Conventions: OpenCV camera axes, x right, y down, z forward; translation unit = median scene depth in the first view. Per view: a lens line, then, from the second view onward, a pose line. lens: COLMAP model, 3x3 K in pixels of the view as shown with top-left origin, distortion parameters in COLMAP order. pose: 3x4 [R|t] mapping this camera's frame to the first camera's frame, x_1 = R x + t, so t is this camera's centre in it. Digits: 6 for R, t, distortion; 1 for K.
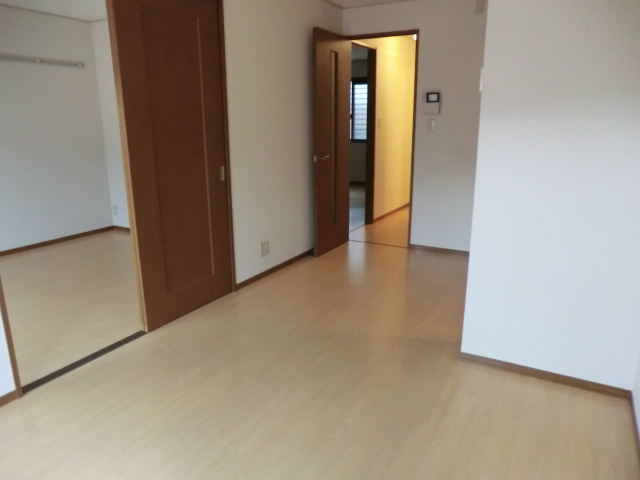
lens RADIAL K [[474.6, 0, 320.0], [0, 474.6, 240.0], [0, 0, 1]] dist [-0.118929, 0.132722]
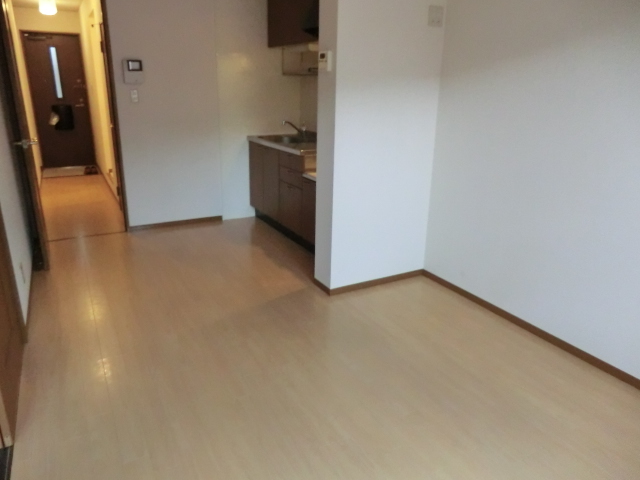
lens RADIAL K [[474.6, 0, 320.0], [0, 474.6, 240.0], [0, 0, 1]] dist [-0.118929, 0.132722]
pose [[0.529245, -0.265768, 0.805771, -0.396890], [0.199411, 0.962037, 0.186333, -0.068815], [-0.824703, 0.062064, 0.562151, 0.197874]]
